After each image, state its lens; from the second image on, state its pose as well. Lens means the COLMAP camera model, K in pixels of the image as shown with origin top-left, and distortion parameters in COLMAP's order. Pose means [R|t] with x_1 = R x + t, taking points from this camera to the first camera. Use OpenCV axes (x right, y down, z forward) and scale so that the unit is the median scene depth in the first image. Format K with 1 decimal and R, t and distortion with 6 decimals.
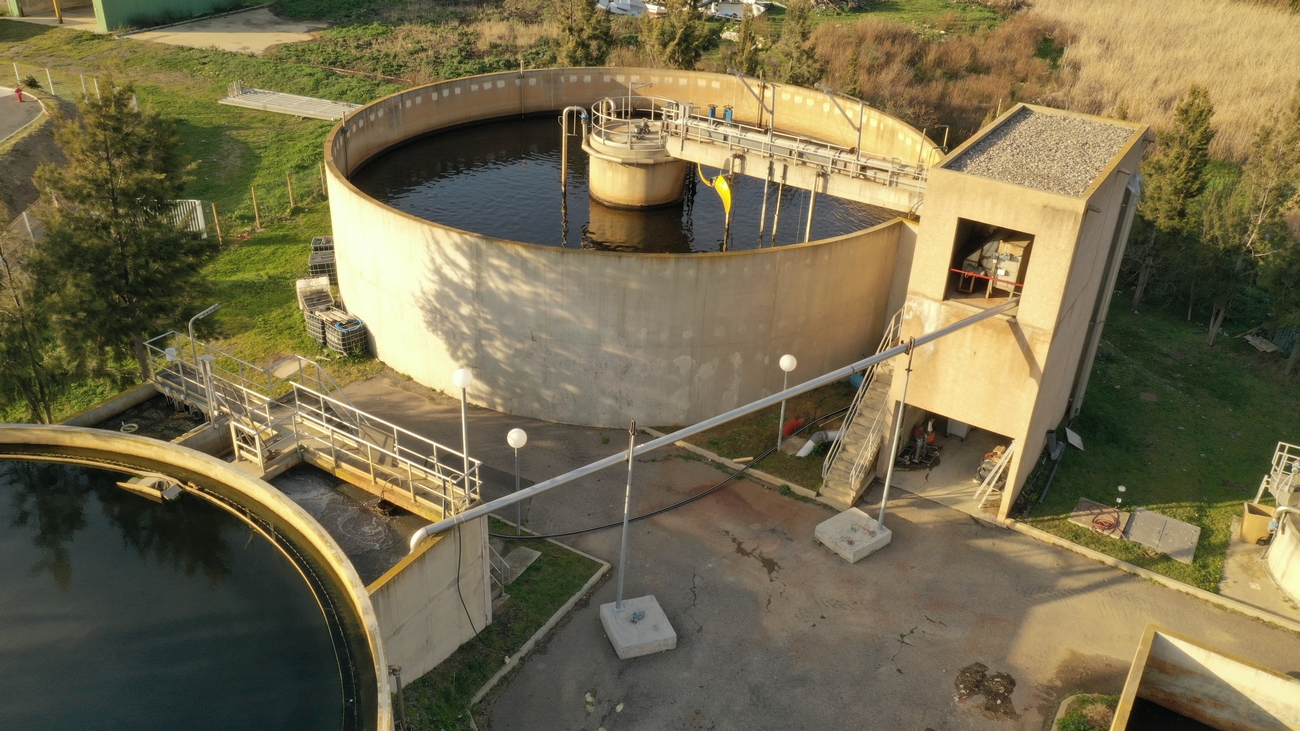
lens RADIAL K [[1036.3, 0, 649.5], [0, 1036.3, 369.0], [0, 0, 1]] dist [-0.030836, 0.004873]
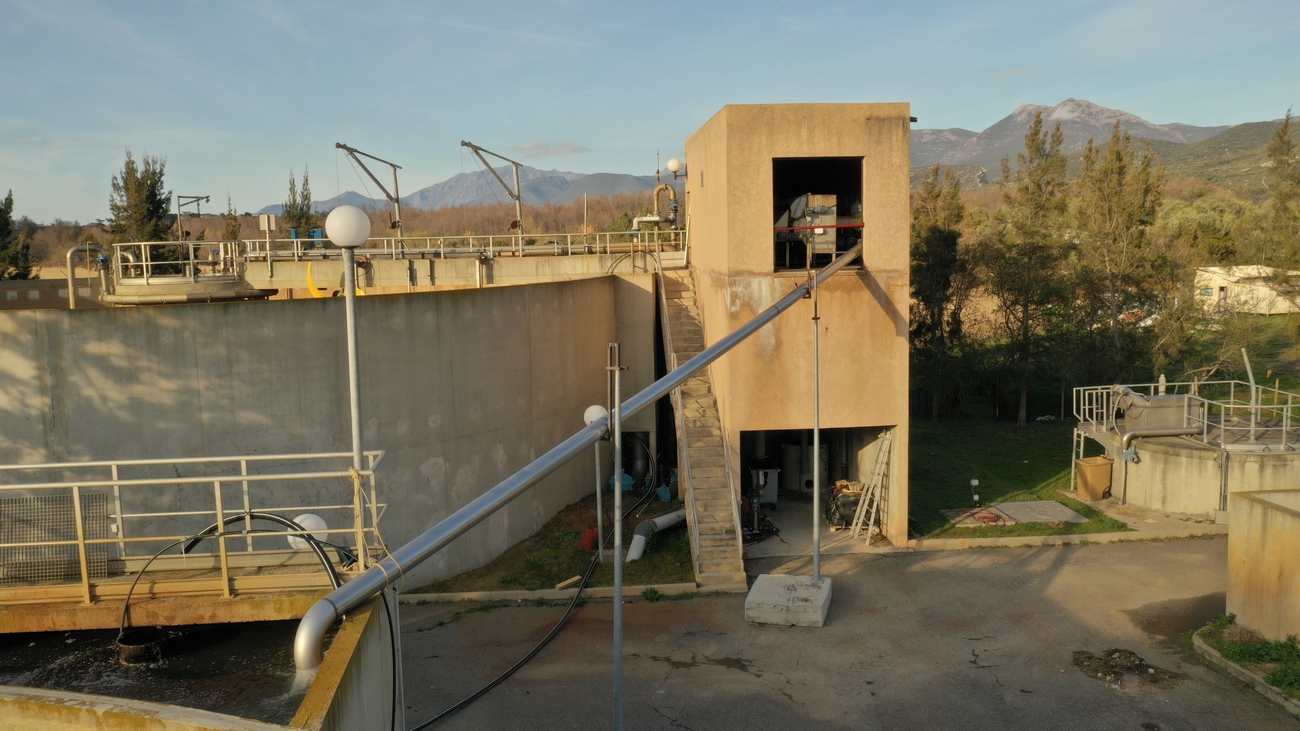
lens RADIAL K [[1036.3, 0, 645.7], [0, 1036.3, 360.4], [0, 0, 1]] dist [-0.030836, 0.004873]
pose [[0.794273, -0.122297, 0.595125, -0.258976], [0.343651, 0.898215, -0.274067, 0.168247], [-0.501033, 0.422200, 0.755456, 0.453921]]
